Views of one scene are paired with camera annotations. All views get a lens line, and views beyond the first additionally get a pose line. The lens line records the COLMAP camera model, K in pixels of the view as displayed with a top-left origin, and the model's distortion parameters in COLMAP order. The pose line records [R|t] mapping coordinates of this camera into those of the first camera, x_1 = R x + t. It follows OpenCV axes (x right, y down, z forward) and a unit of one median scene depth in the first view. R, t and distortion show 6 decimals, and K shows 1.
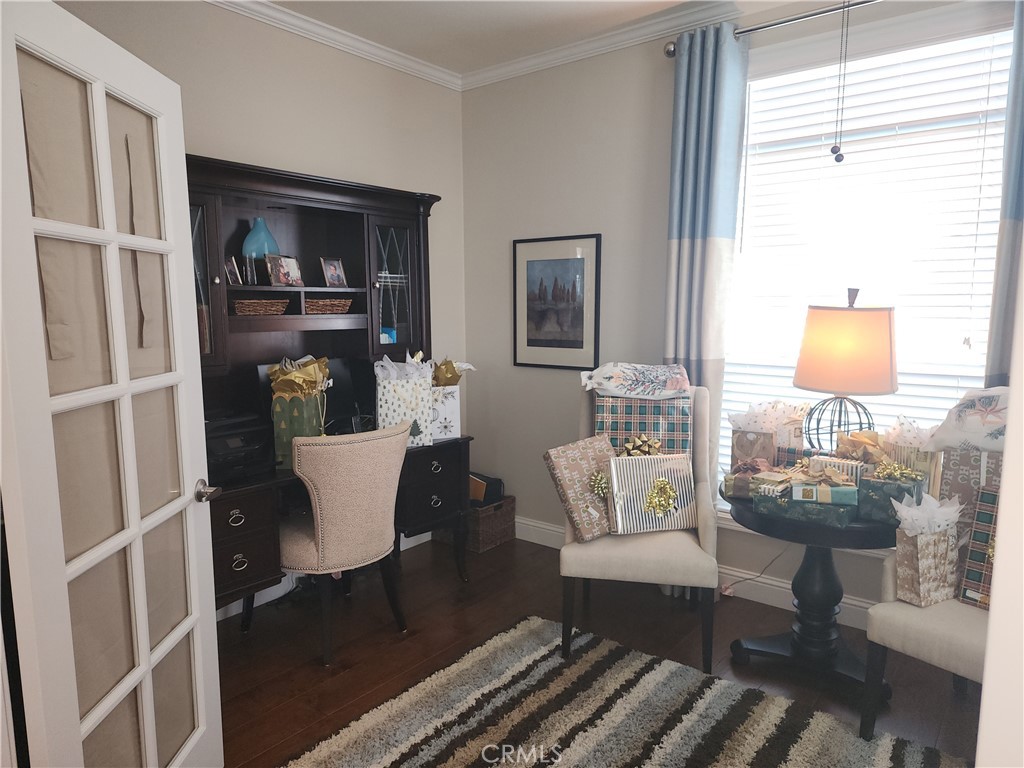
lens RADIAL K [[699.5, 0, 512.0], [0, 699.5, 384.0], [0, 0, 1]] dist [0.043760, -0.000218]
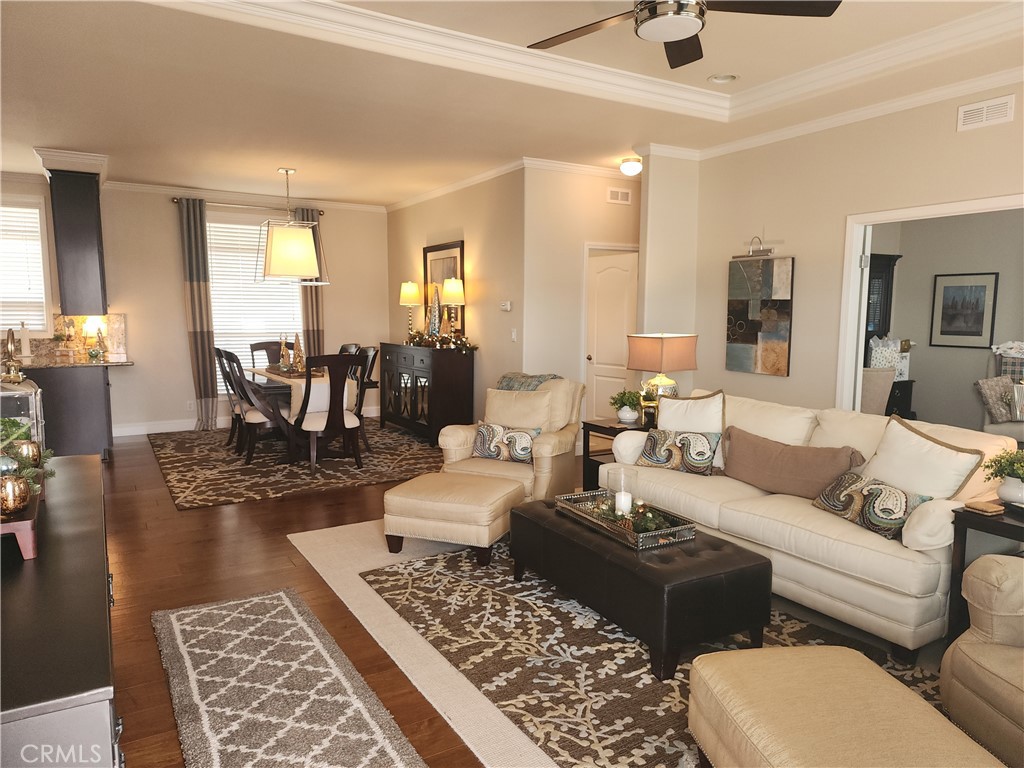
lens RADIAL K [[679.2, 0, 512.0], [0, 679.2, 384.0], [0, 0, 1]] dist [0.070639, -0.060502]
pose [[0.930989, 0.045667, -0.362179, -0.499952], [-0.047080, 0.998879, 0.004928, 0.161266], [0.361998, 0.012463, 0.932096, -1.458733]]
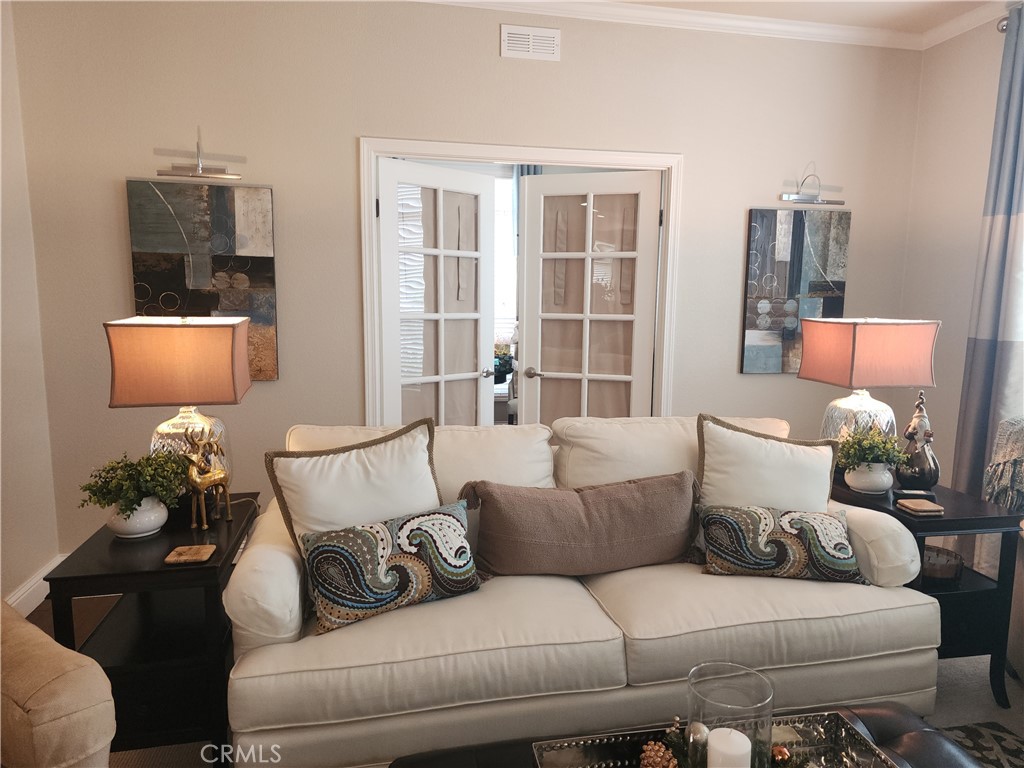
lens RADIAL K [[686.1, 0, 512.0], [0, 686.1, 384.0], [0, 0, 1]] dist [0.060401, -0.068129]
pose [[0.647272, -0.089188, 0.757024, -1.120914], [0.073309, 0.995811, 0.054639, 0.086565], [-0.758726, 0.020131, 0.651099, -0.526390]]
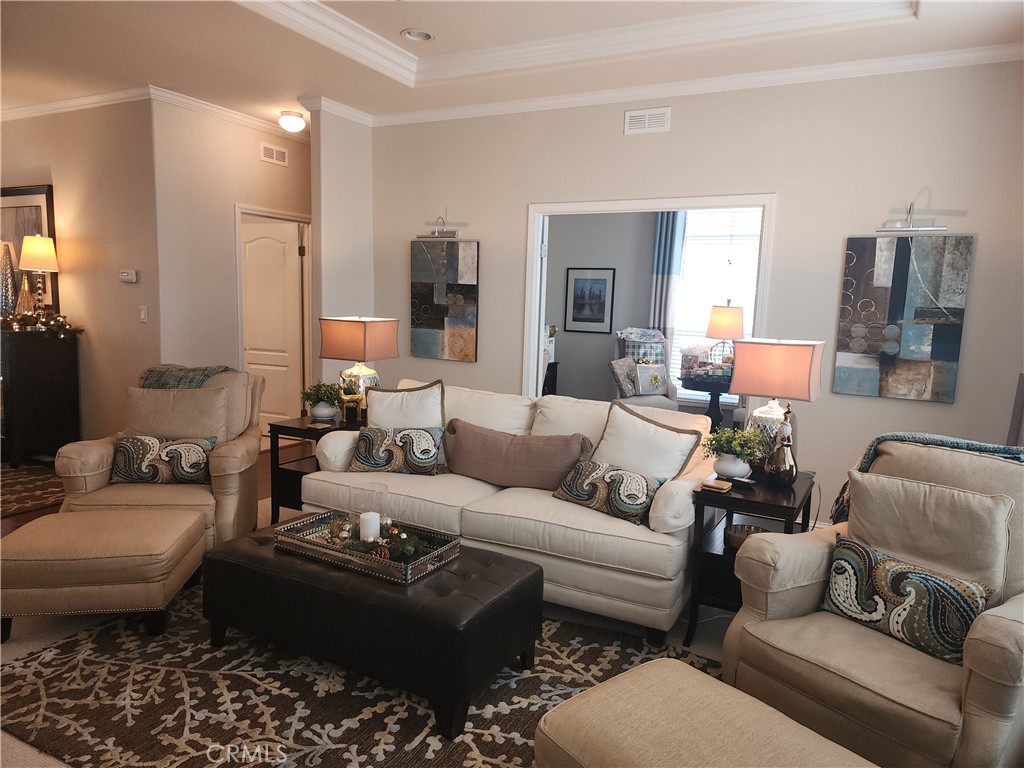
lens RADIAL K [[682.6, 0, 512.0], [0, 682.6, 384.0], [0, 0, 1]] dist [0.082341, -0.067951]
pose [[0.984254, 0.015122, 0.176111, -0.705803], [-0.017646, 0.999763, 0.012774, 0.148524], [-0.175876, -0.015681, 0.984288, -1.283969]]
